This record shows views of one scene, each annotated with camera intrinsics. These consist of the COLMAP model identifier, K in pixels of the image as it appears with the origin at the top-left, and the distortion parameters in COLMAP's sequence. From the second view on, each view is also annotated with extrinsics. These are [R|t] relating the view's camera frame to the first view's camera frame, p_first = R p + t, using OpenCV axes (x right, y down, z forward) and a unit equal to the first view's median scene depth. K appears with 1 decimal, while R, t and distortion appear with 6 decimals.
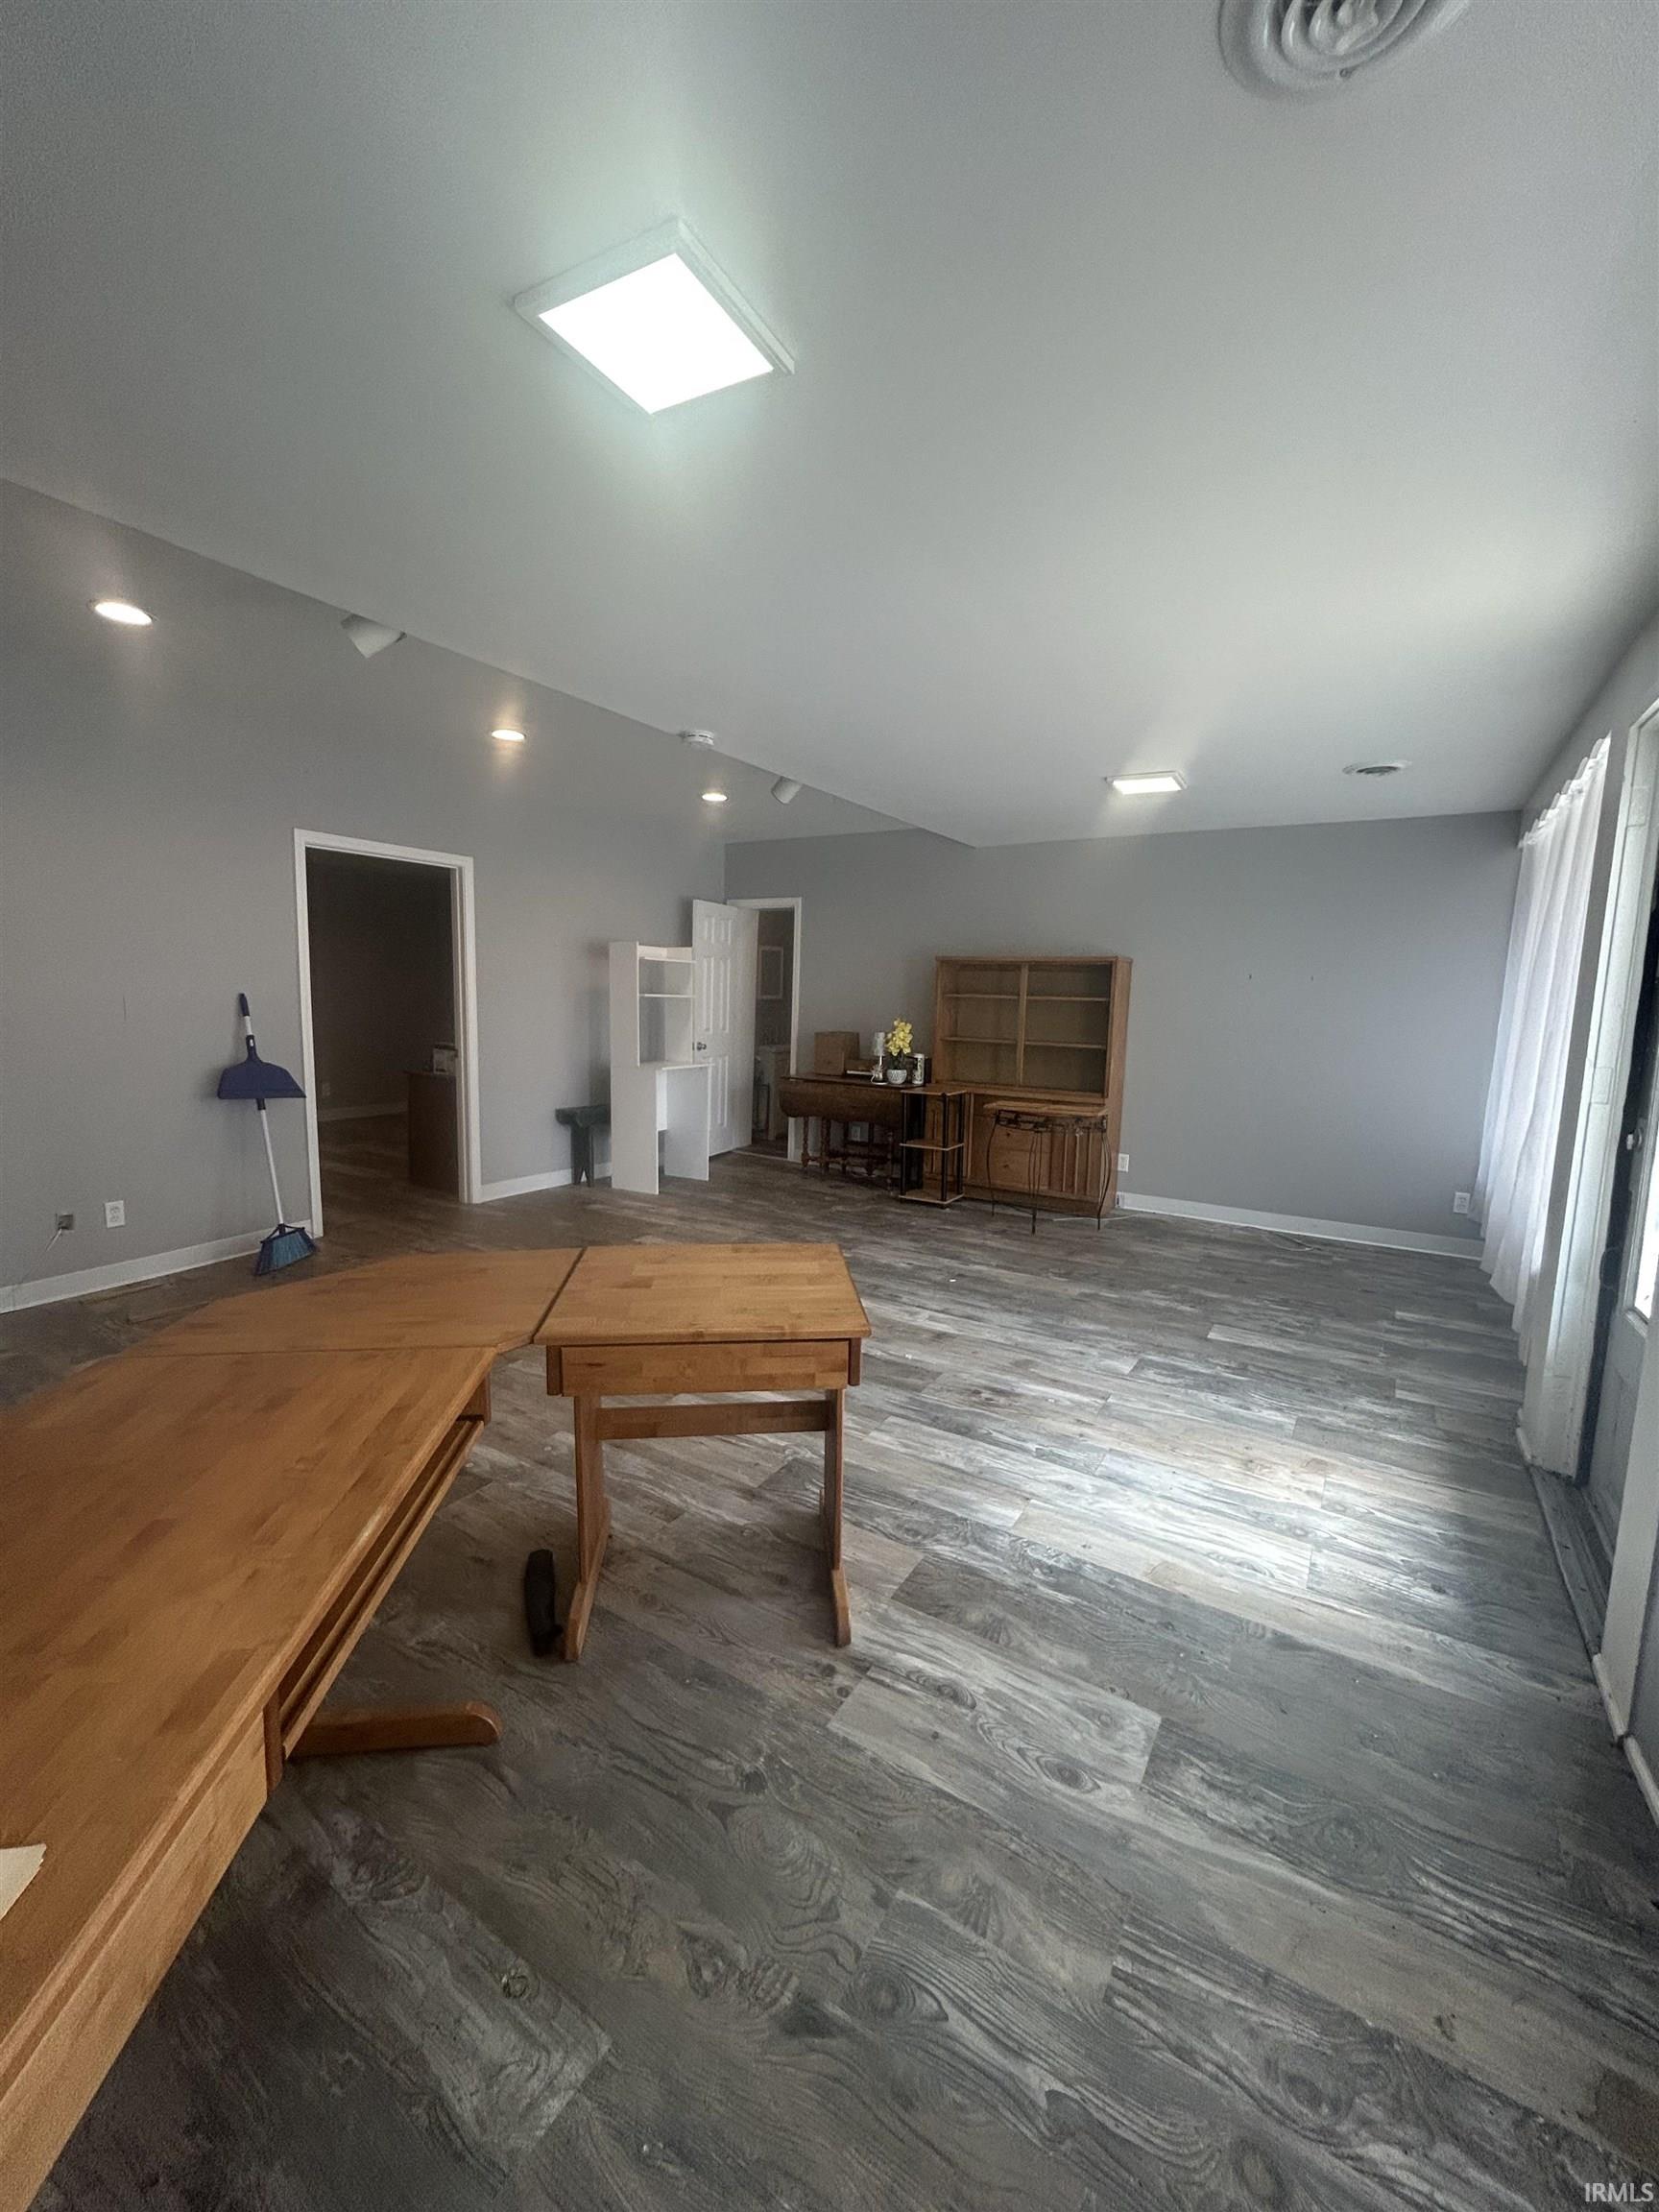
lens RADIAL K [[888.3, 0, 829.5], [0, 888.3, 1106.0], [0, 0, 1]] dist [-0.000988, 0.000279]
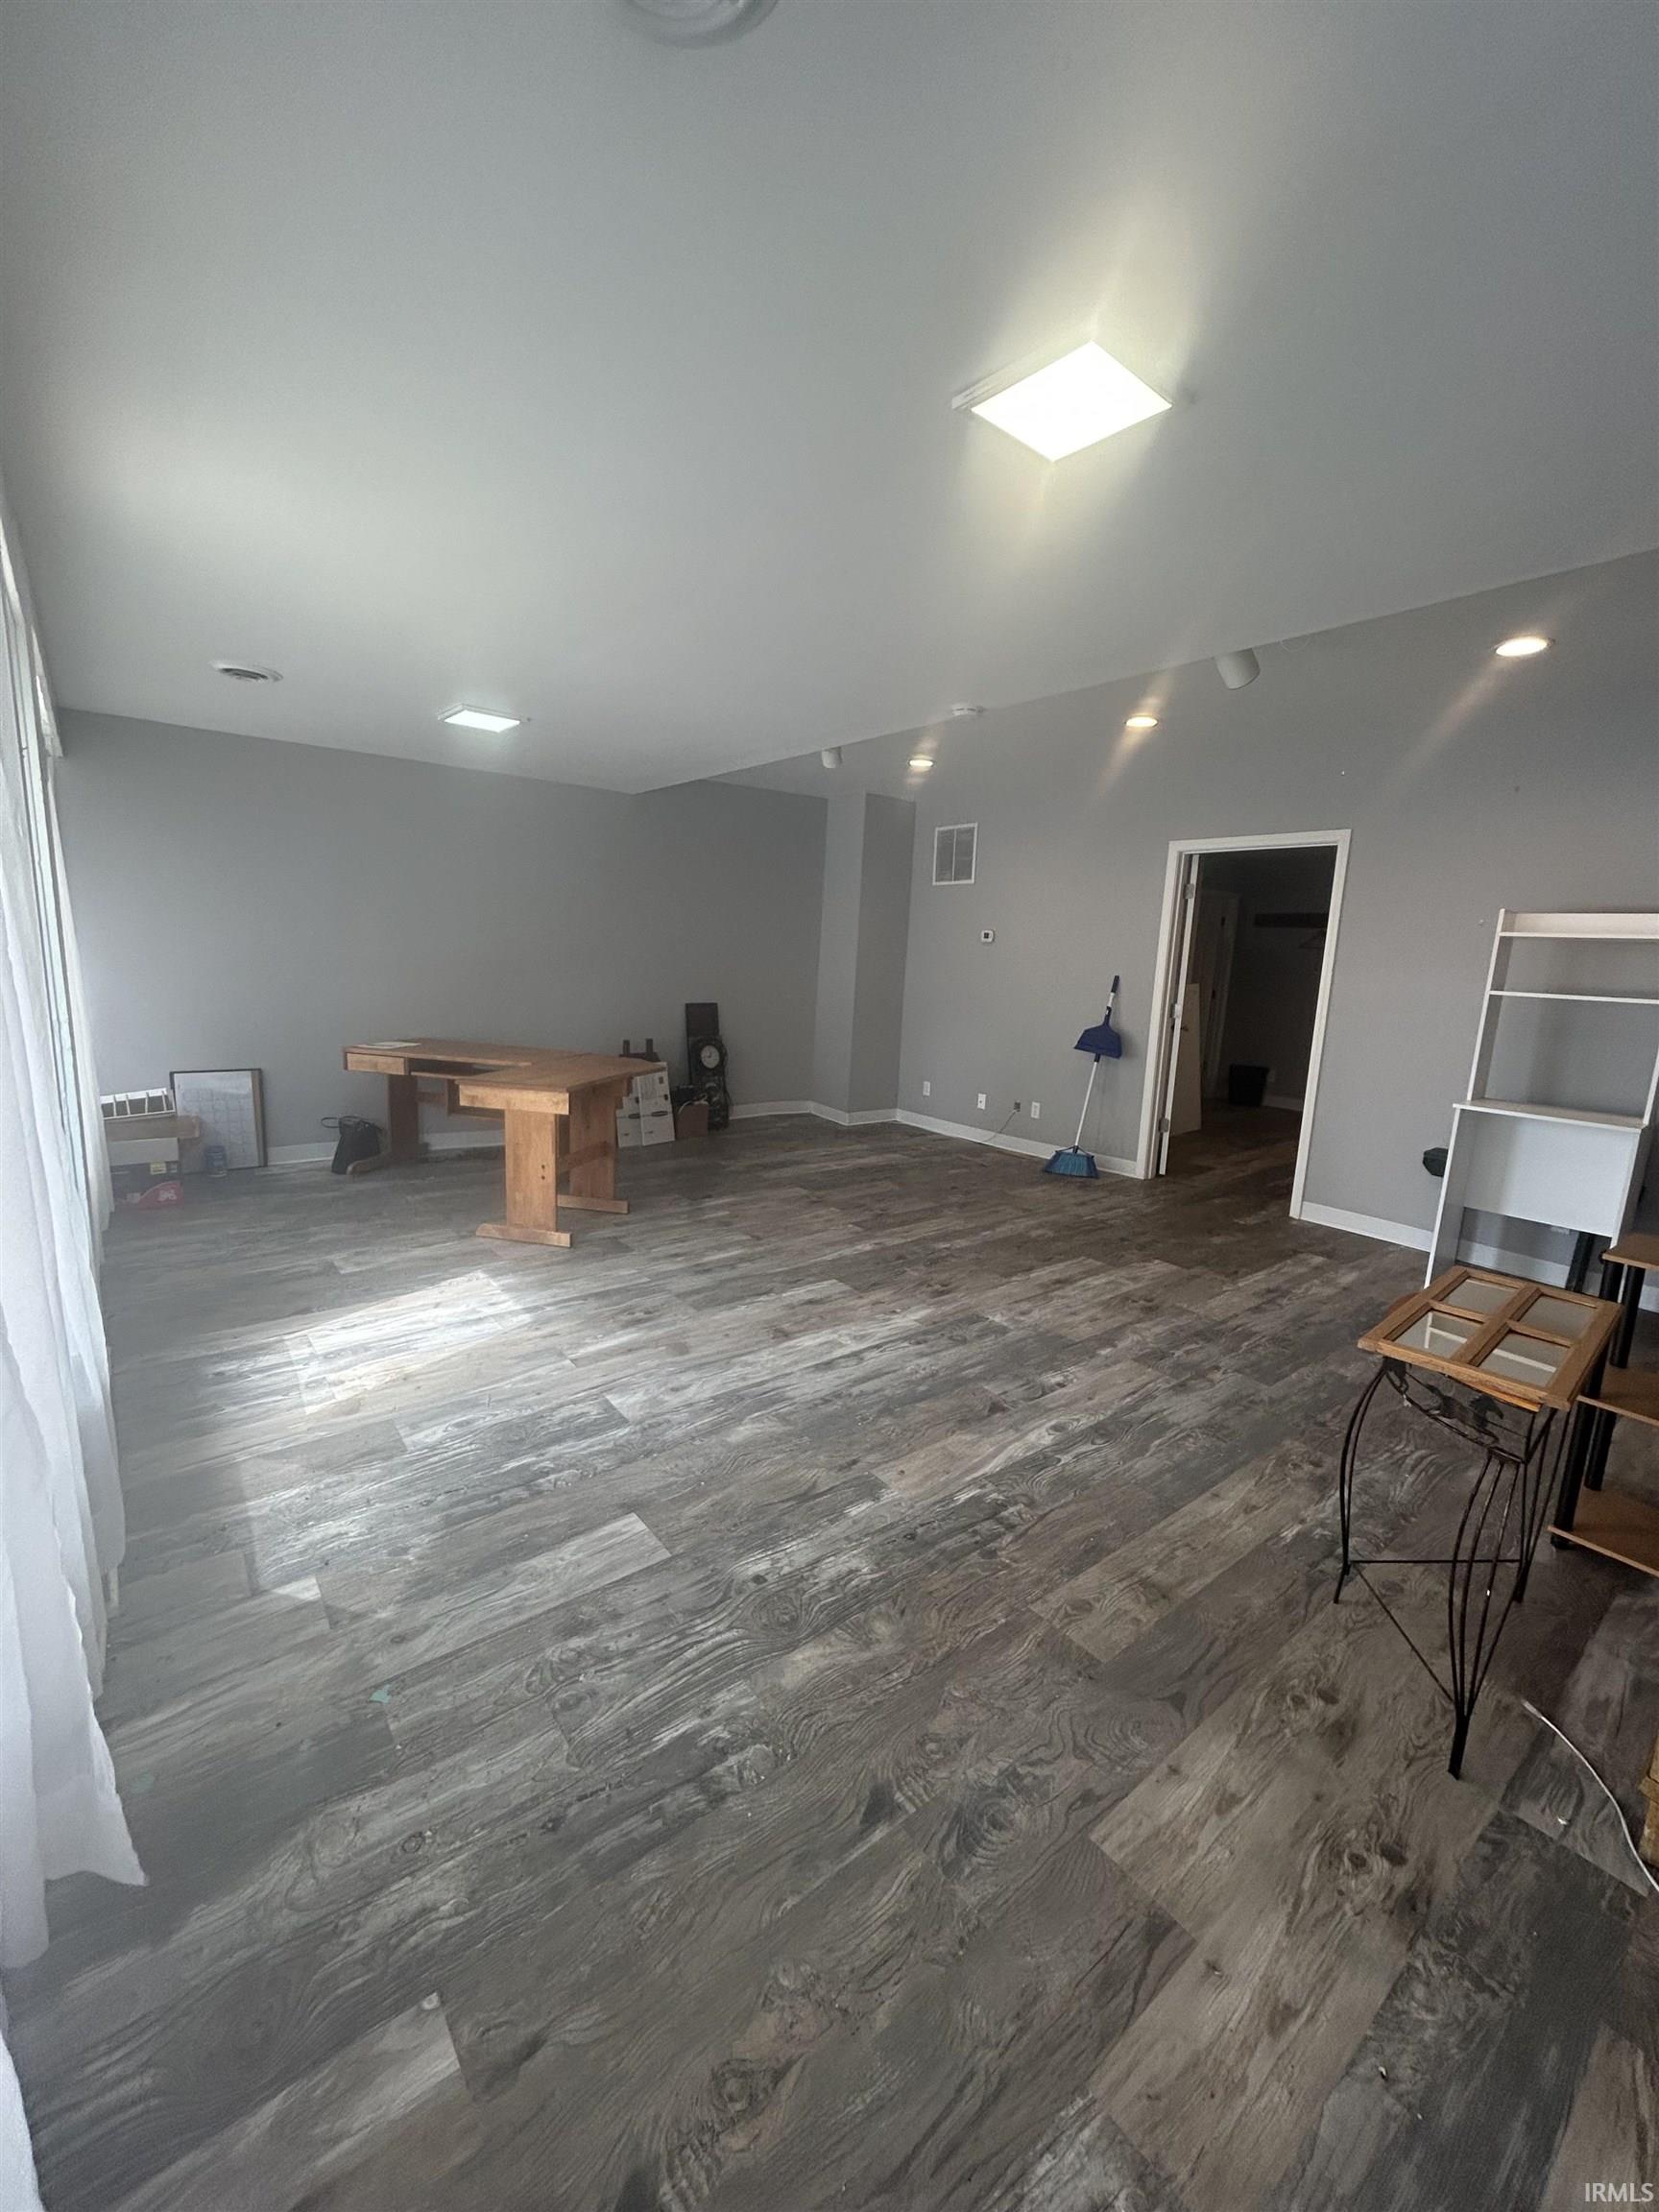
lens RADIAL K [[888.3, 0, 829.5], [0, 888.3, 1106.0], [0, 0, 1]] dist [-0.000988, 0.000279]
pose [[-0.330471, 0.126369, -0.935318, 0.934959], [-0.170713, 0.966647, 0.190919, -0.145408], [0.928249, 0.222764, -0.297876, 1.278824]]
